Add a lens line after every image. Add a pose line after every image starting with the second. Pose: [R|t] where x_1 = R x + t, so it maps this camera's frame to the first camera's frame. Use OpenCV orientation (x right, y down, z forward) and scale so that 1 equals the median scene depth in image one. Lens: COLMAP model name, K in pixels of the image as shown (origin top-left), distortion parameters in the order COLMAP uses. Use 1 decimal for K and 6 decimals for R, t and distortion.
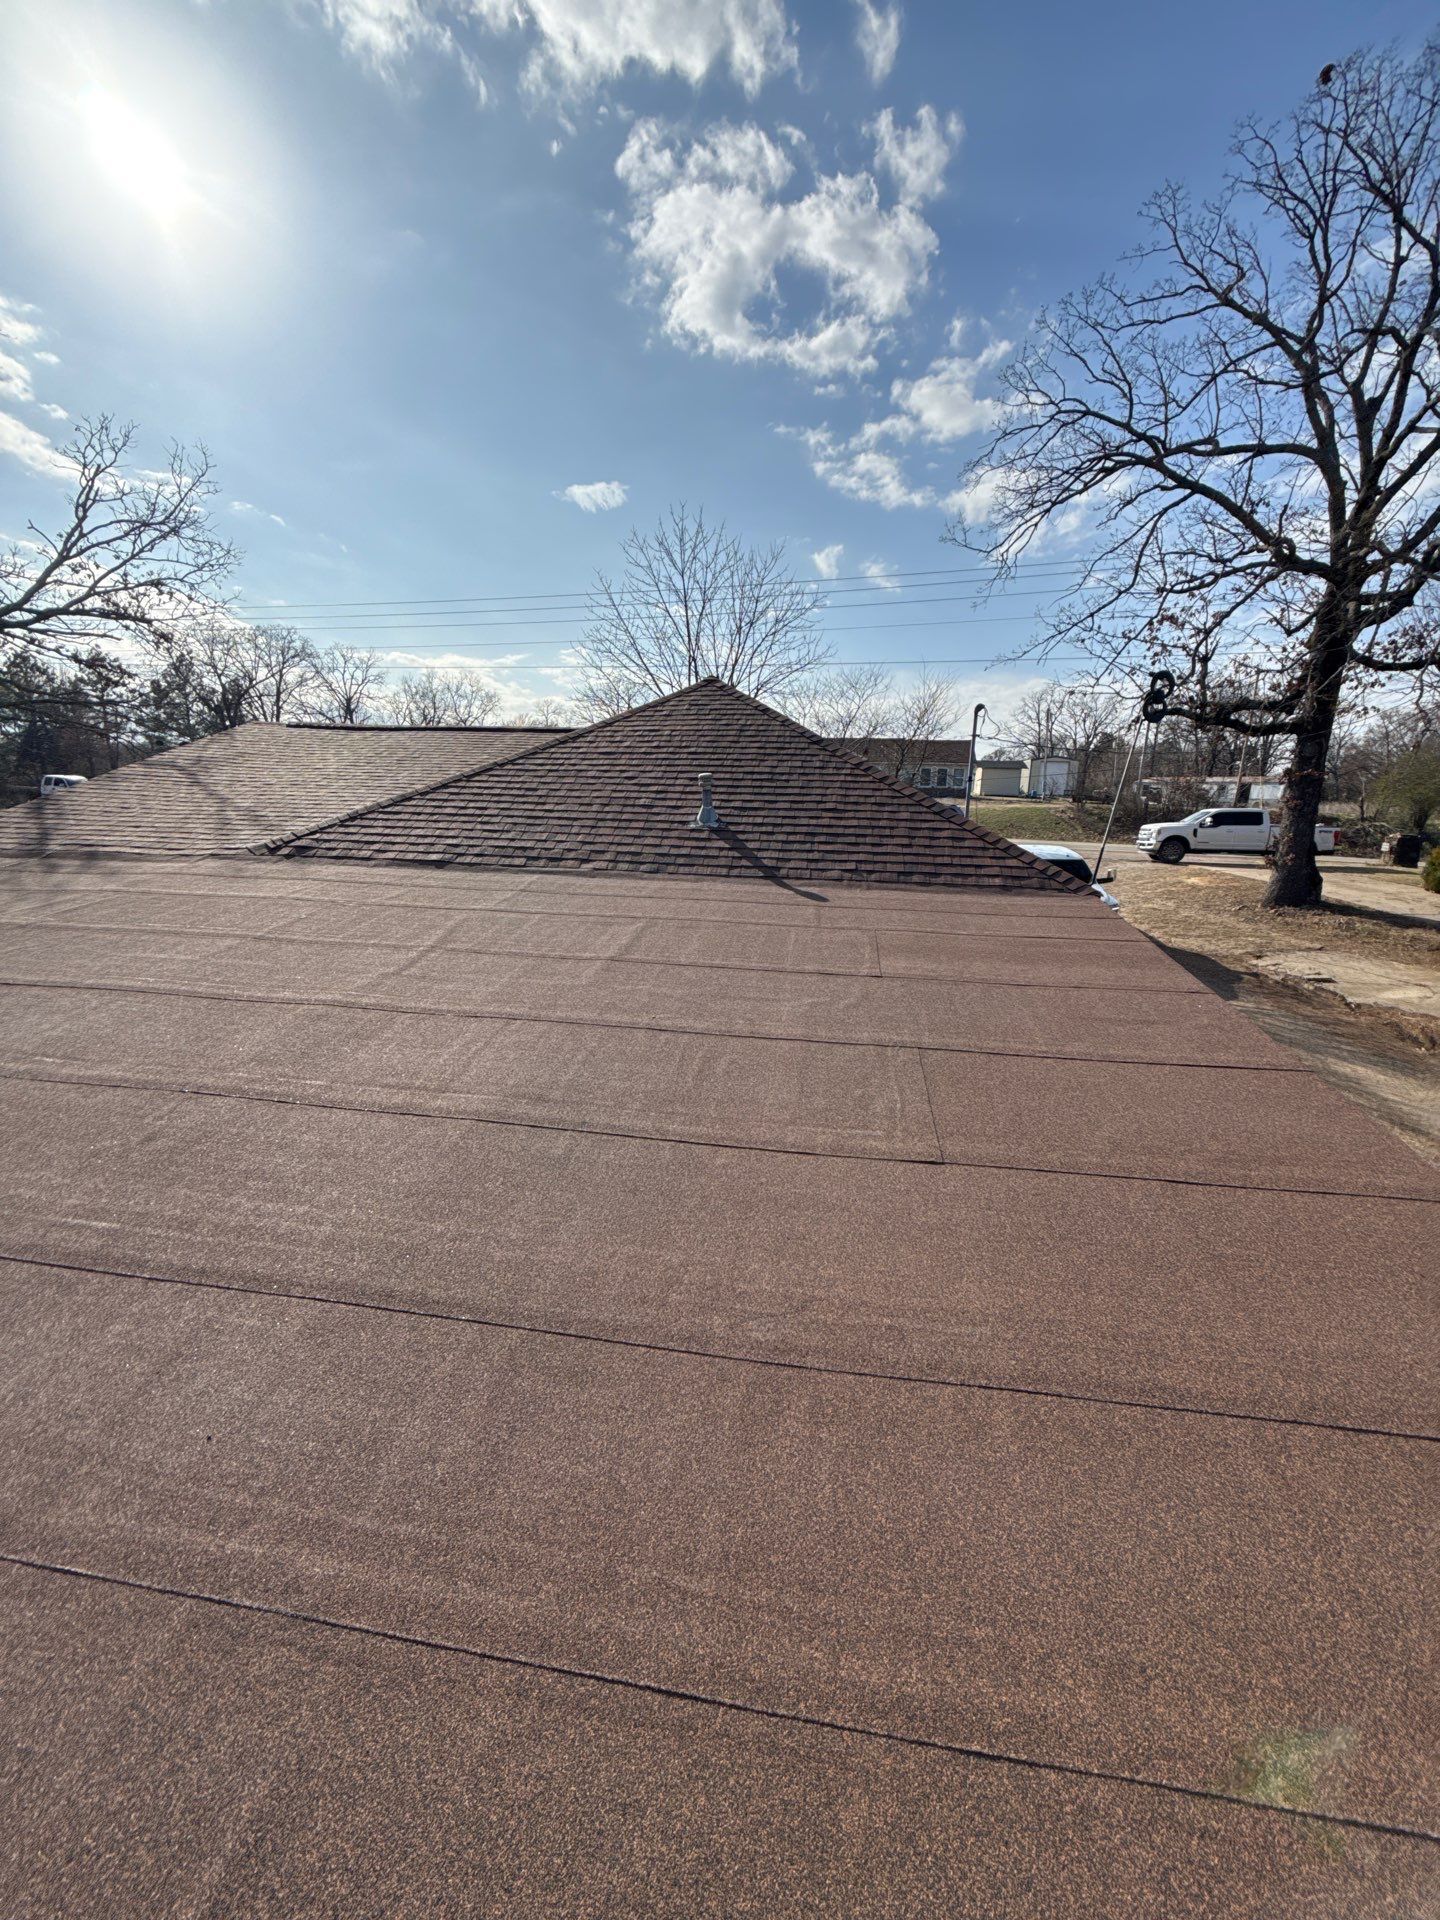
lens RADIAL K [[773.2, 0, 720.0], [0, 773.2, 960.0], [0, 0, 1]] dist [0.008848, -0.000029]
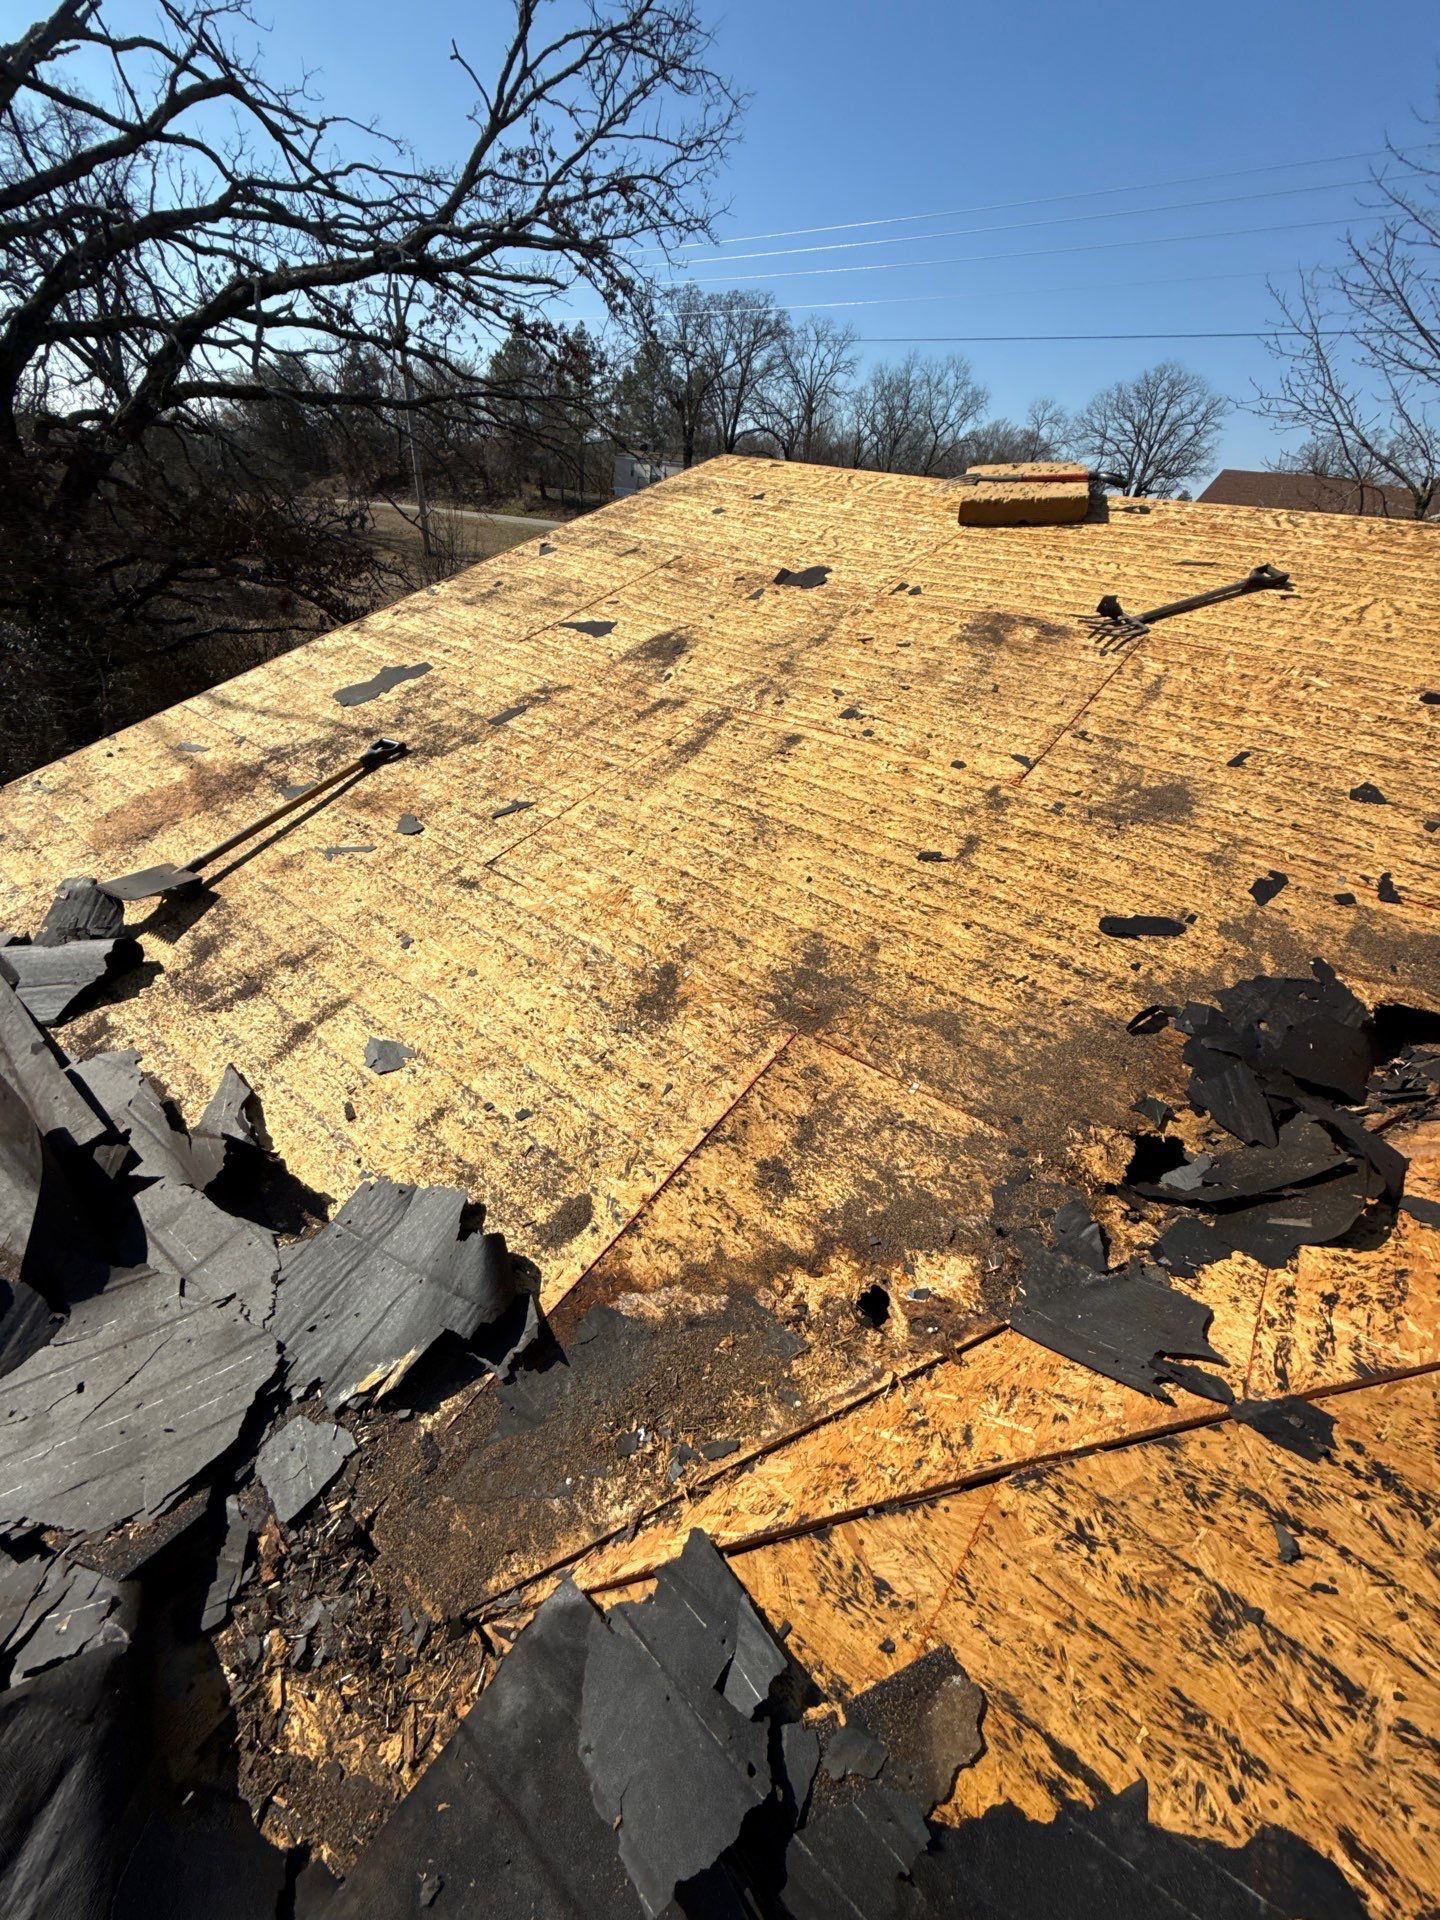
lens RADIAL K [[759.8, 0, 717.6], [0, 759.8, 958.6], [0, 0, 1]] dist [0.000901, -0.000295]
pose [[0.870301, 0.308032, -0.384307, -0.067953], [-0.175657, 0.923100, 0.342097, -0.037435], [0.460131, -0.230222, 0.857483, 0.110266]]
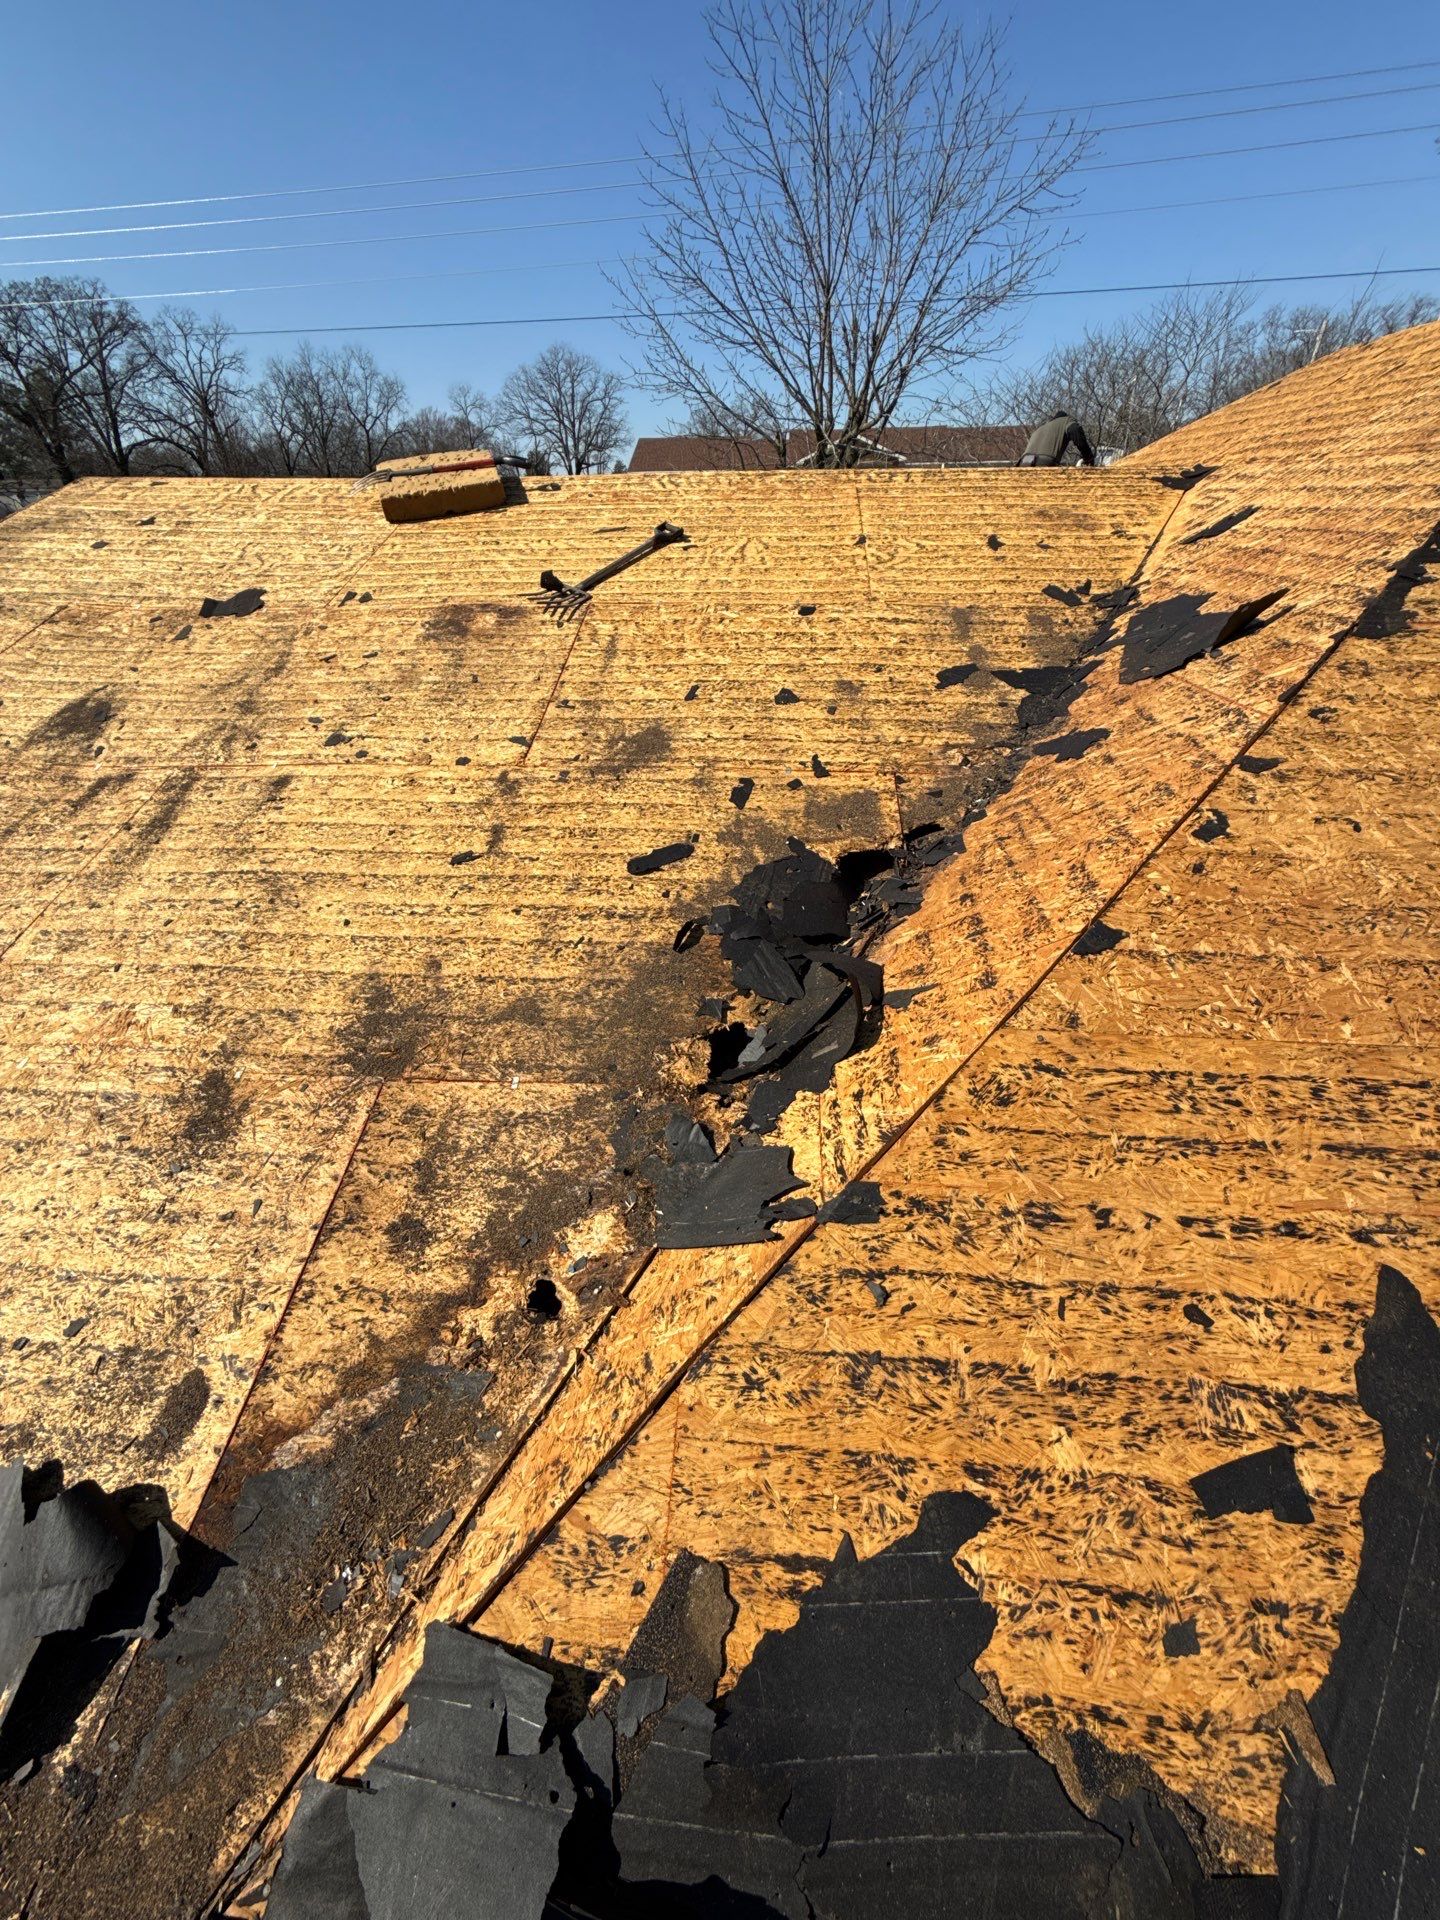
lens RADIAL K [[759.8, 0, 717.6], [0, 759.8, 958.6], [0, 0, 1]] dist [0.000901, -0.000295]
pose [[0.996327, -0.071535, 0.047072, -0.065377], [0.052578, 0.944904, 0.323099, -0.037727], [-0.067592, -0.319437, 0.945194, 0.110579]]
